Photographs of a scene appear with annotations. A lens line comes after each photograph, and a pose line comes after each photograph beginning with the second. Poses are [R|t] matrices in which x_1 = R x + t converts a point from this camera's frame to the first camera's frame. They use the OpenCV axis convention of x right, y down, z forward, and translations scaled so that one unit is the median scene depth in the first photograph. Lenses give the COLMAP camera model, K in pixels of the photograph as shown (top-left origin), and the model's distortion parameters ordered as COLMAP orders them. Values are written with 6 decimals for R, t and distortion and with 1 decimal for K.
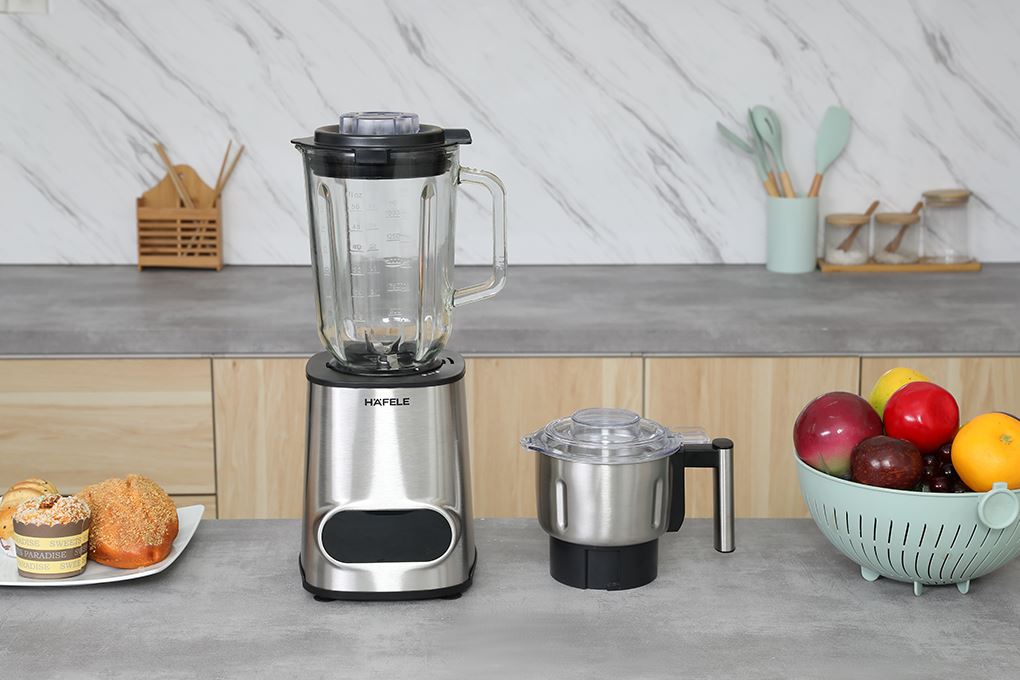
lens RADIAL K [[1927.0, 0, 507.2], [0, 1927.0, 356.6], [0, 0, 1]] dist [0.176108, 0.208878]
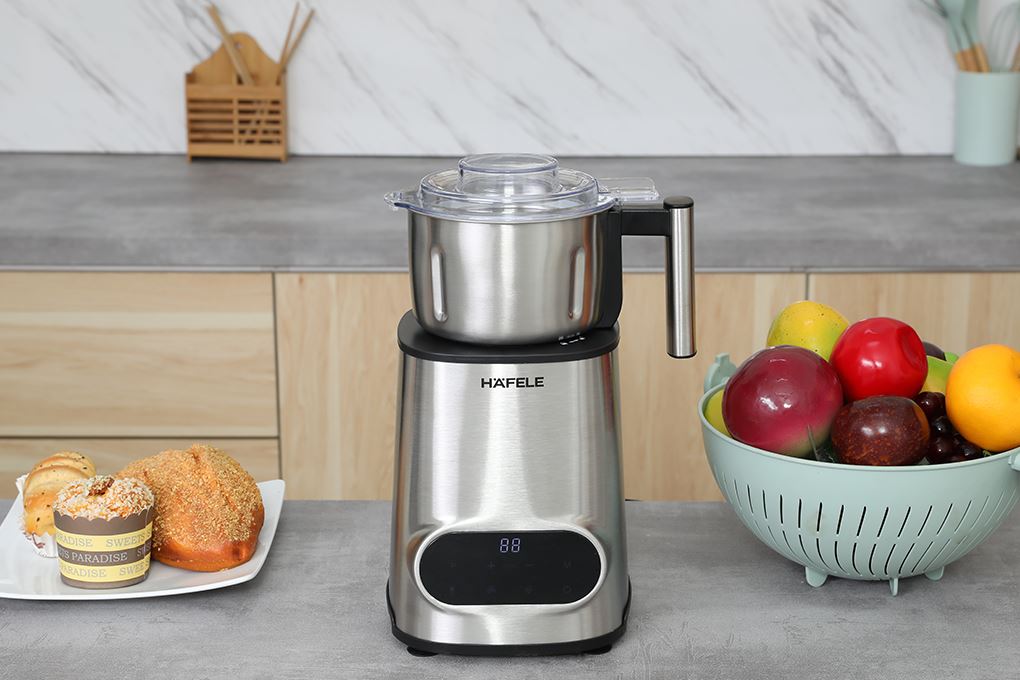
lens RADIAL K [[2085.7, 0, 487.6], [0, 2085.7, 339.0], [0, 0, 1]] dist [0.226655, -0.169971]
pose [[0.998543, 0.010464, -0.052928, -0.013970], [-0.007953, 0.998843, 0.047433, -0.012238], [0.053363, -0.046943, 0.997471, 0.111060]]
